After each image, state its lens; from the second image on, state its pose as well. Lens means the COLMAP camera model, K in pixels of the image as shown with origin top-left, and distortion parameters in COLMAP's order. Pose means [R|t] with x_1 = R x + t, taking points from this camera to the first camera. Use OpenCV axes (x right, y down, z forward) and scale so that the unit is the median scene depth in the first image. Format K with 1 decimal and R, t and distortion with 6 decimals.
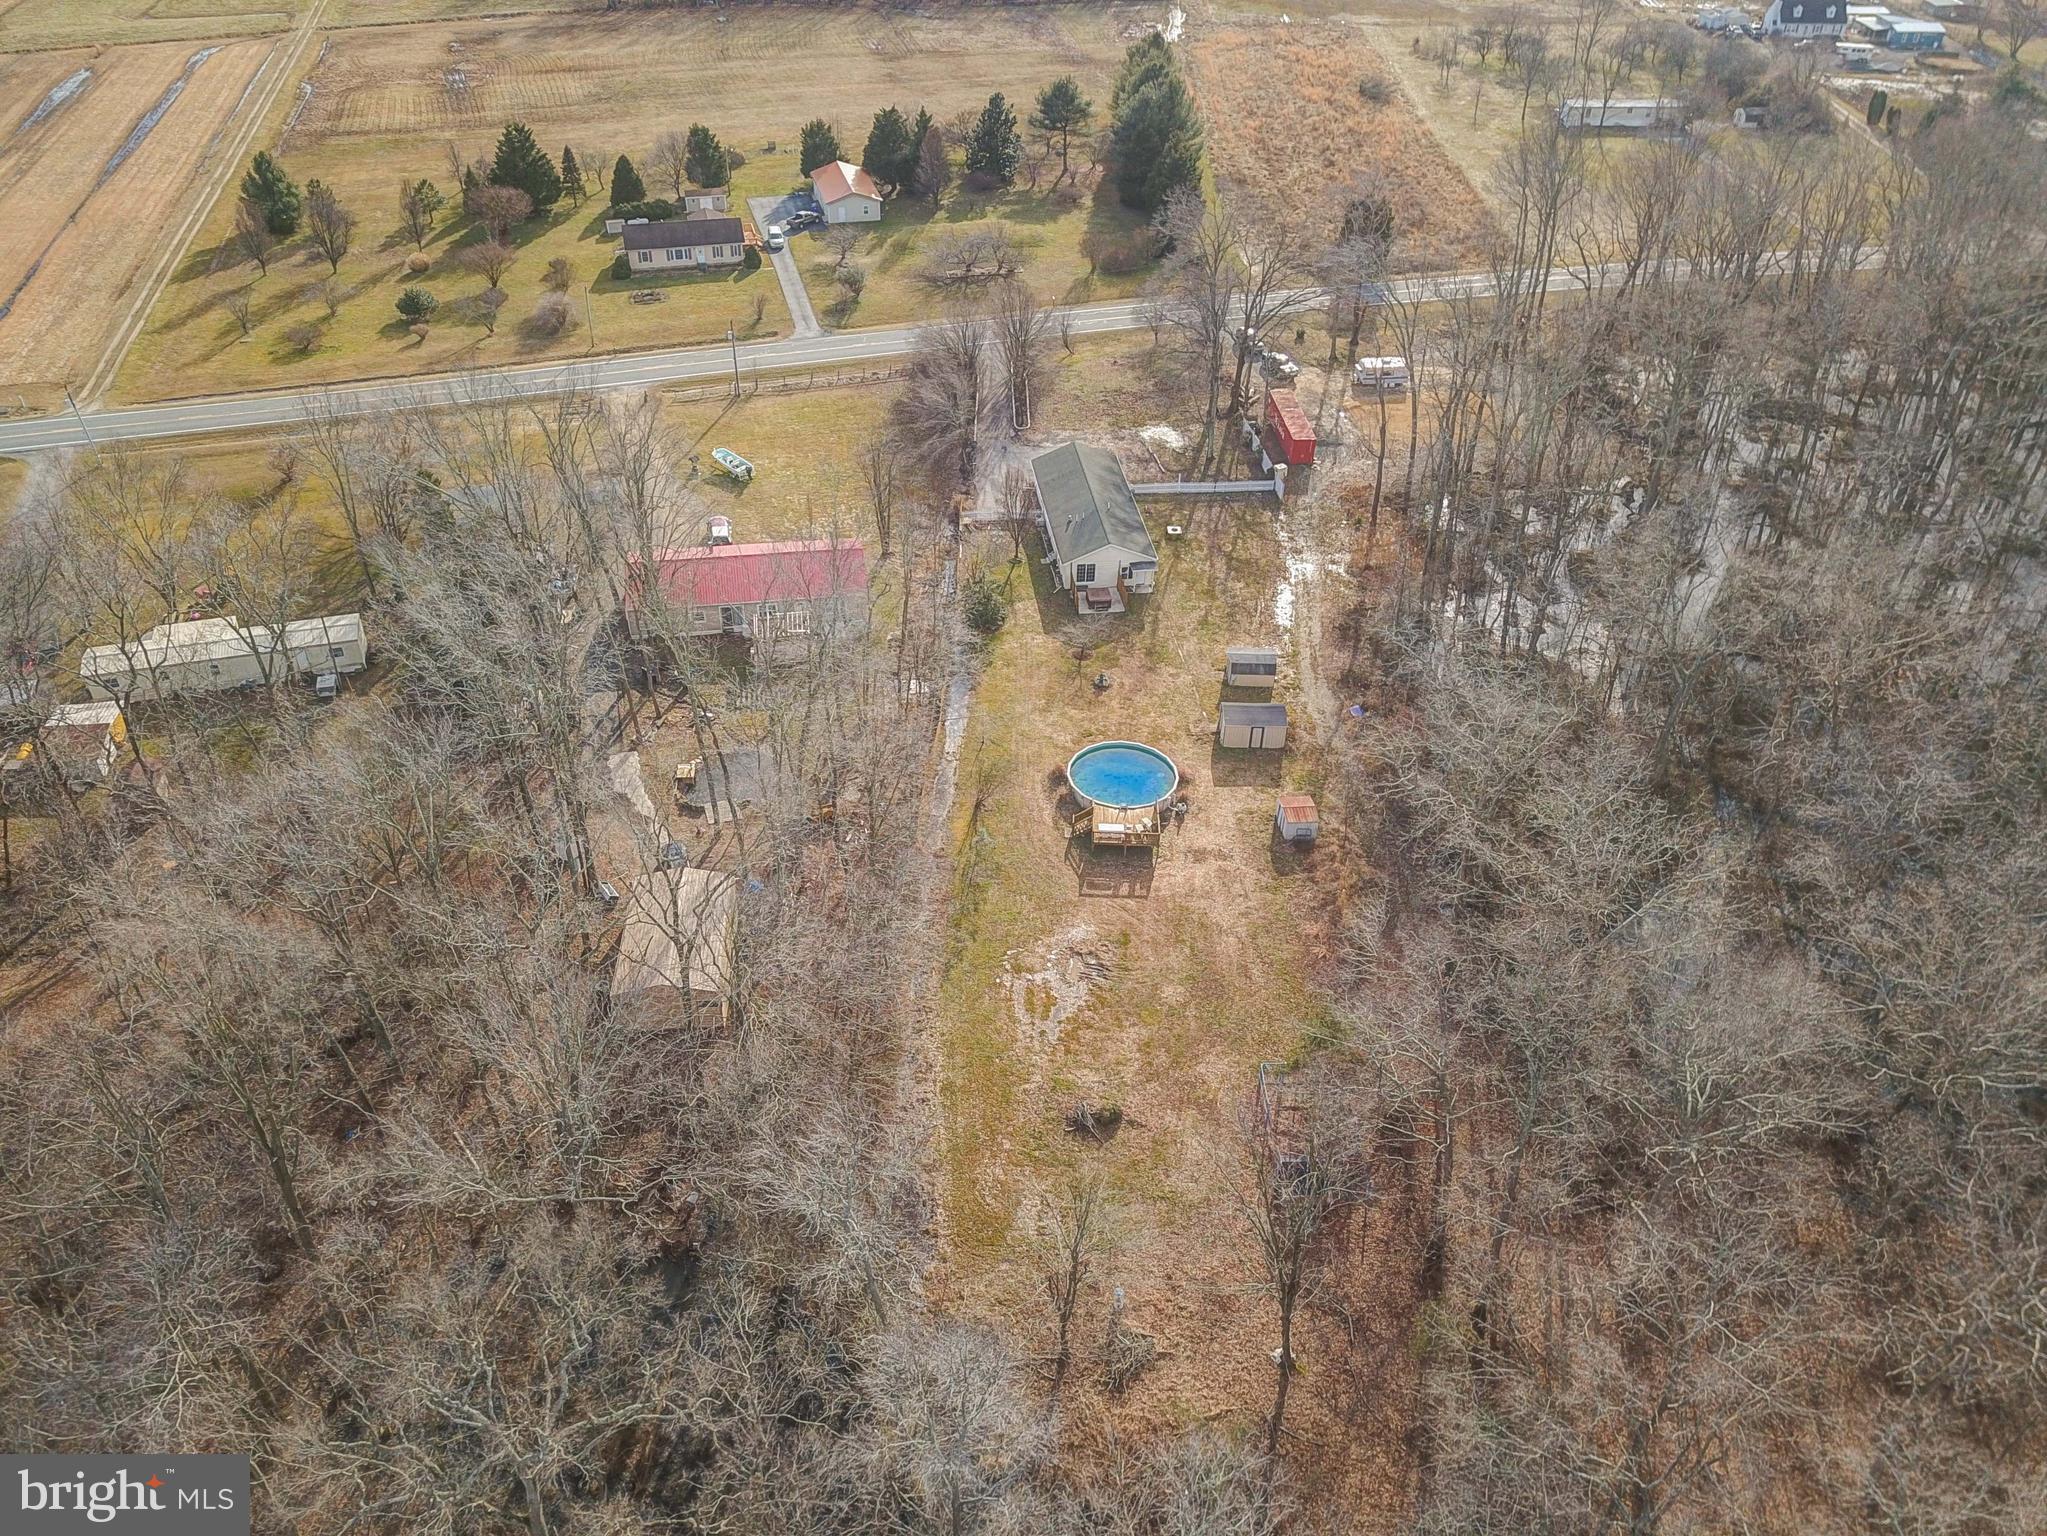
lens RADIAL K [[1560.3, 0, 977.2], [0, 1560.3, 766.1], [0, 0, 1]] dist [0.082806, -0.001398]
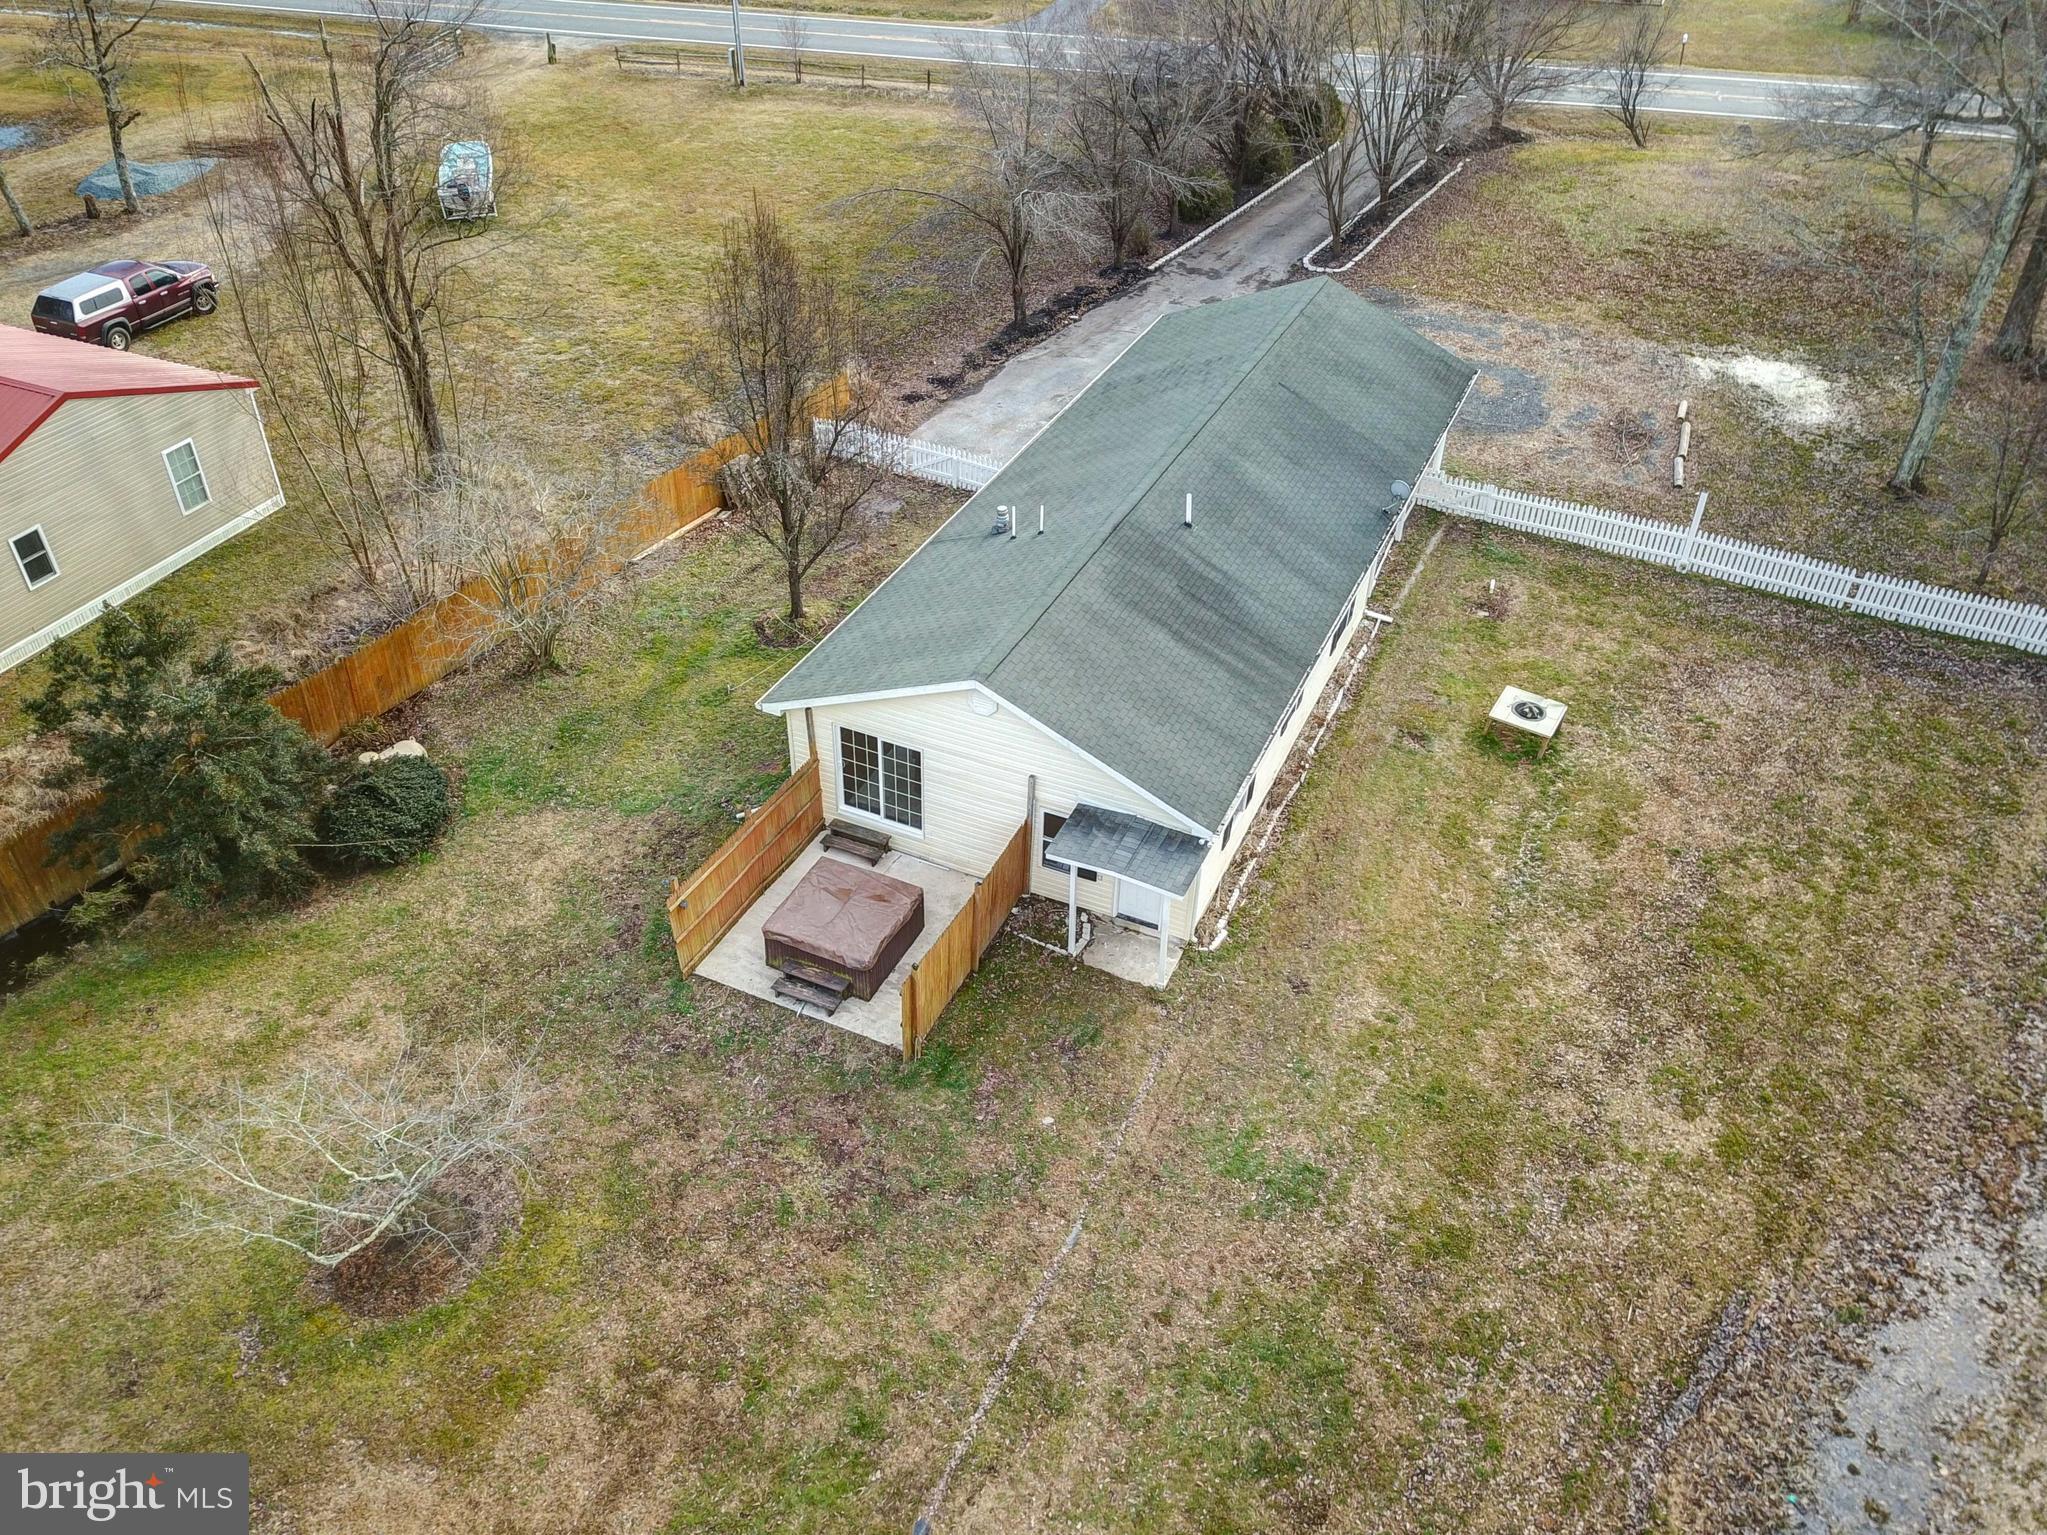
lens RADIAL K [[1550.2, 0, 1023.5], [0, 1550.2, 767.5], [0, 0, 1]] dist [0.029302, -0.005357]
pose [[0.857776, 0.325960, -0.397454, 0.175457], [-0.324498, 0.943058, 0.073097, -0.155372], [0.398649, 0.066272, 0.914706, 0.887383]]
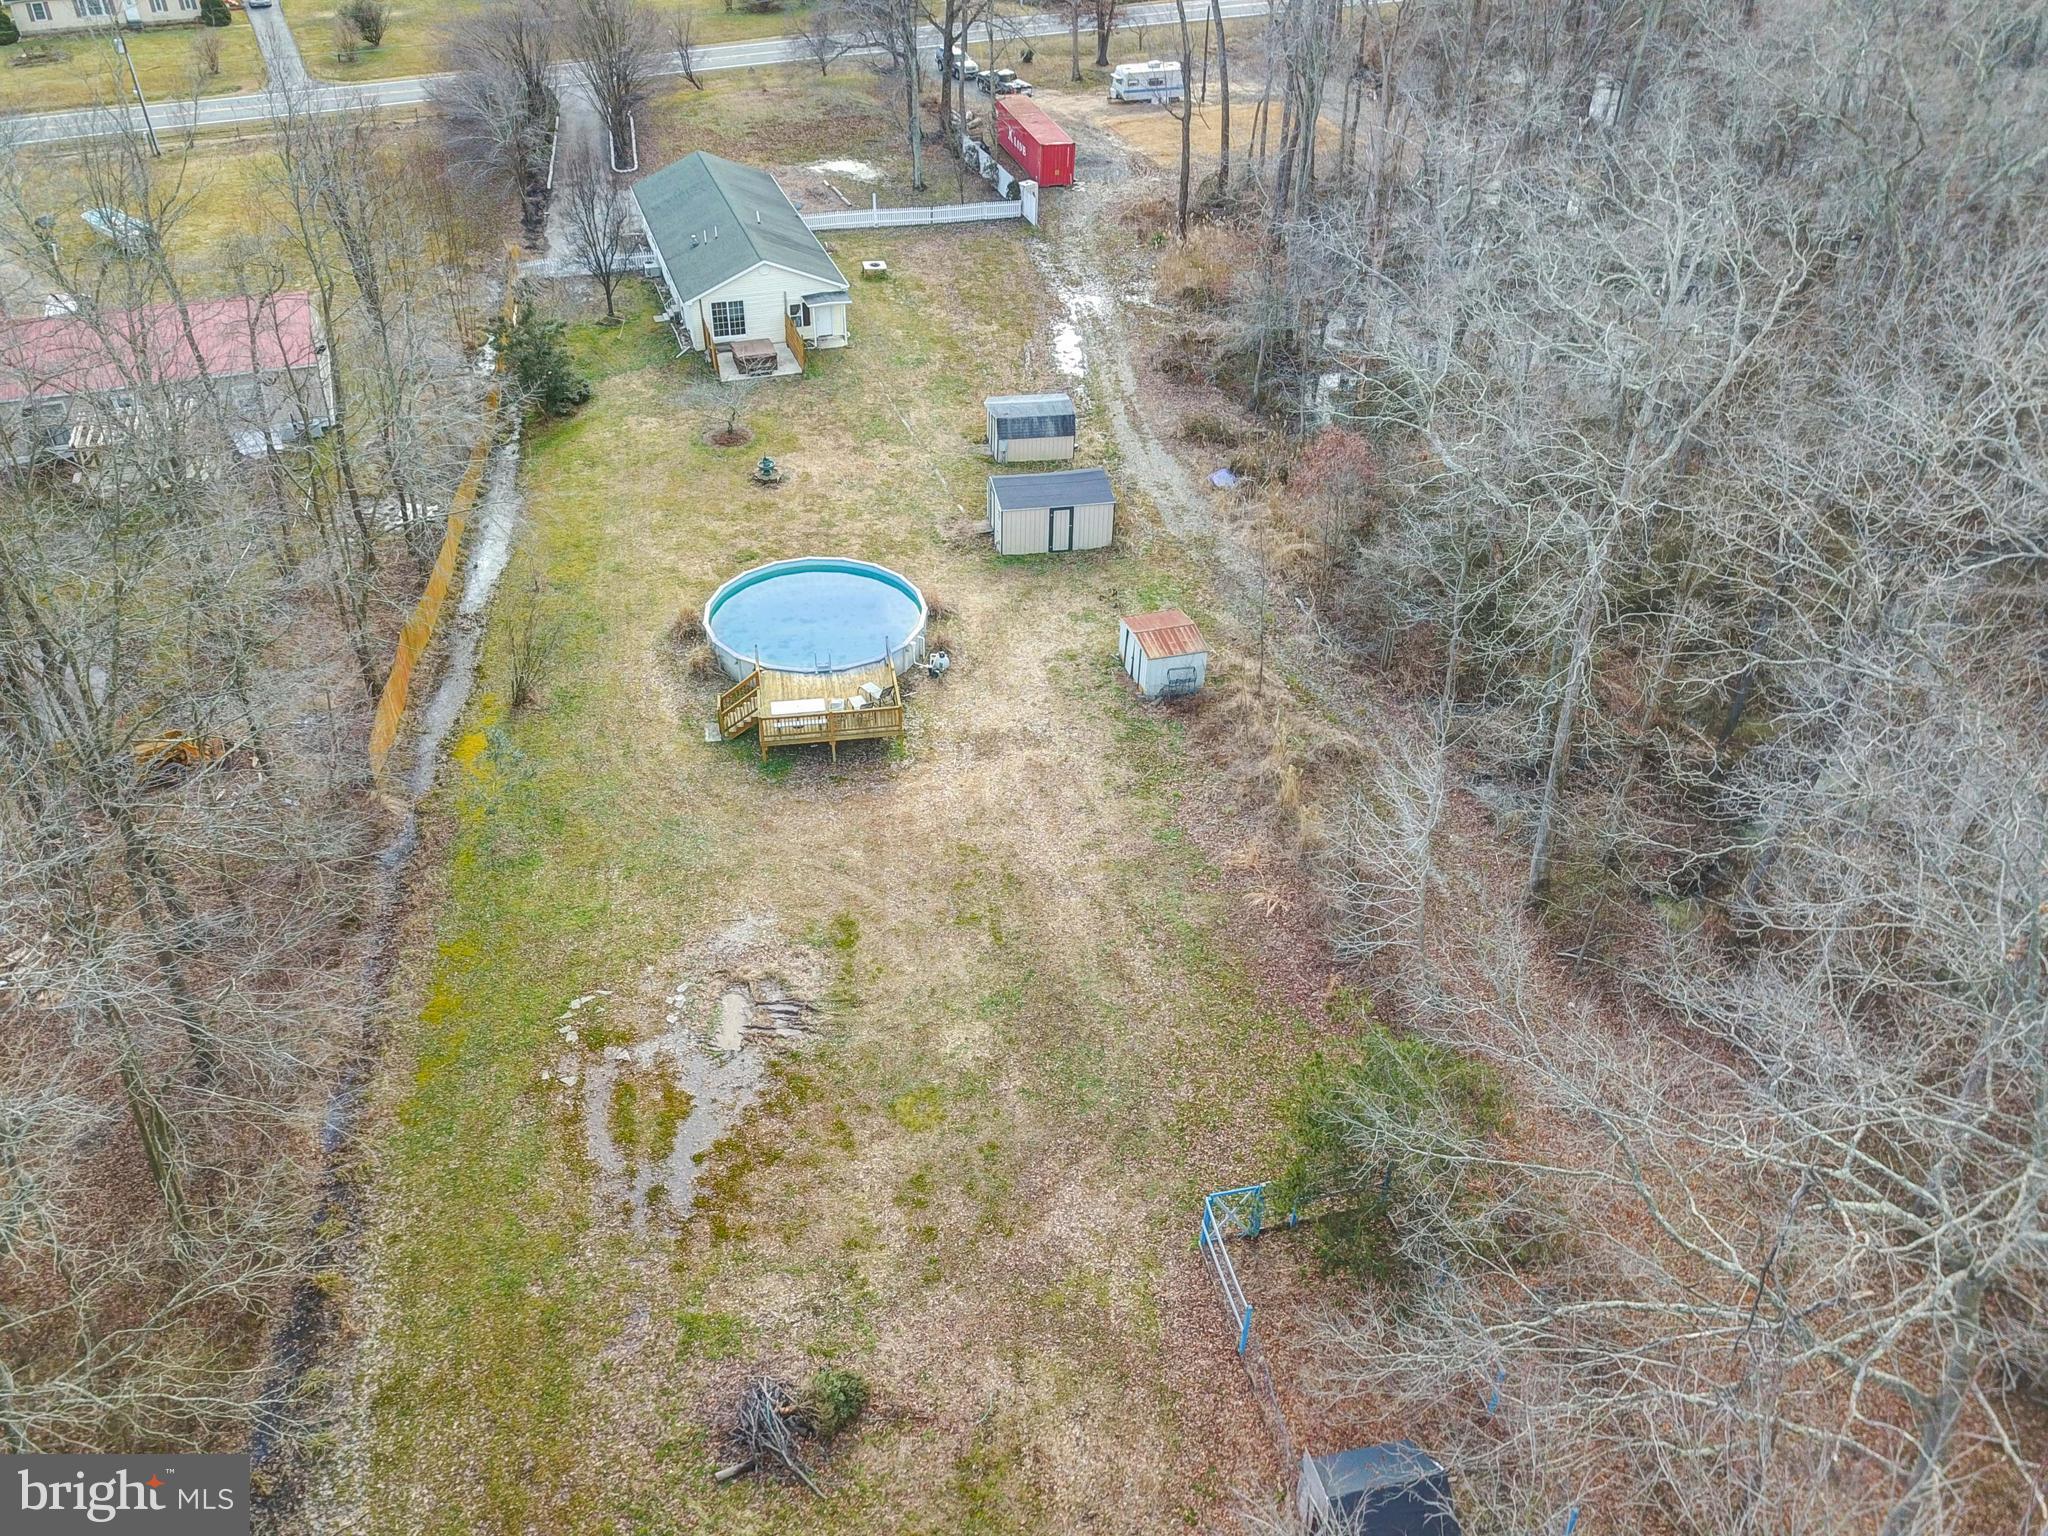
lens RADIAL K [[1550.9, 0, 1024.0], [0, 1550.9, 768.0], [0, 0, 1]] dist [0.029302, -0.005357]
pose [[0.976362, -0.117907, 0.181151, 0.056478], [0.118450, 0.992929, 0.007854, 0.053671], [-0.180796, 0.013789, 0.983424, 0.448835]]
